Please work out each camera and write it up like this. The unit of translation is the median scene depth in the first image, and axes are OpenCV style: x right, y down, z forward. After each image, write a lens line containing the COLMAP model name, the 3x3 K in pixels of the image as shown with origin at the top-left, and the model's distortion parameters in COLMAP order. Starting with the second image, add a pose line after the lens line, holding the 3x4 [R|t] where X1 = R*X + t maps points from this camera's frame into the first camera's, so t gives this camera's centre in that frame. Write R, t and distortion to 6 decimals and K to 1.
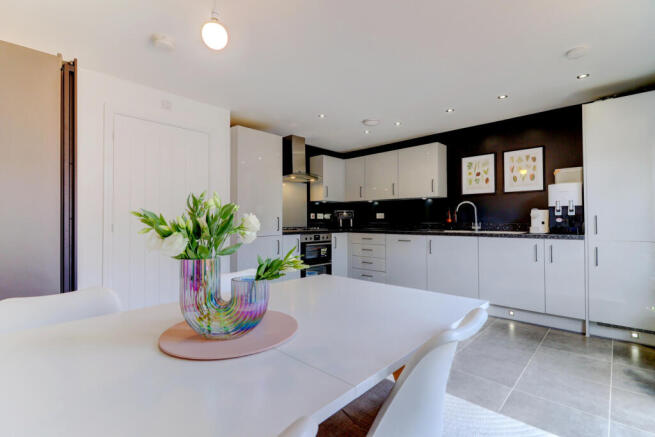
lens RADIAL K [[306.5, 0, 327.5], [0, 306.5, 218.5], [0, 0, 1]] dist [0.000797, 0.000032]
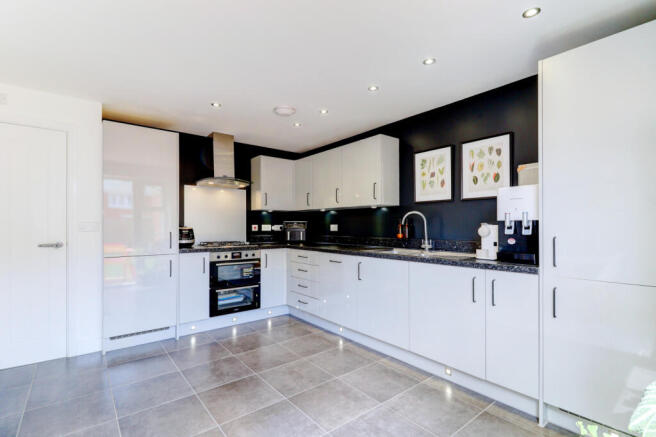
lens RADIAL K [[315.7, 0, 328.6], [0, 315.7, 225.9], [0, 0, 1]] dist [0.000704, -0.000009]
pose [[0.990642, 0.003027, -0.136455, 0.344795], [-0.002121, 0.999975, 0.006778, -0.024573], [0.136472, -0.006425, 0.990623, 0.201430]]
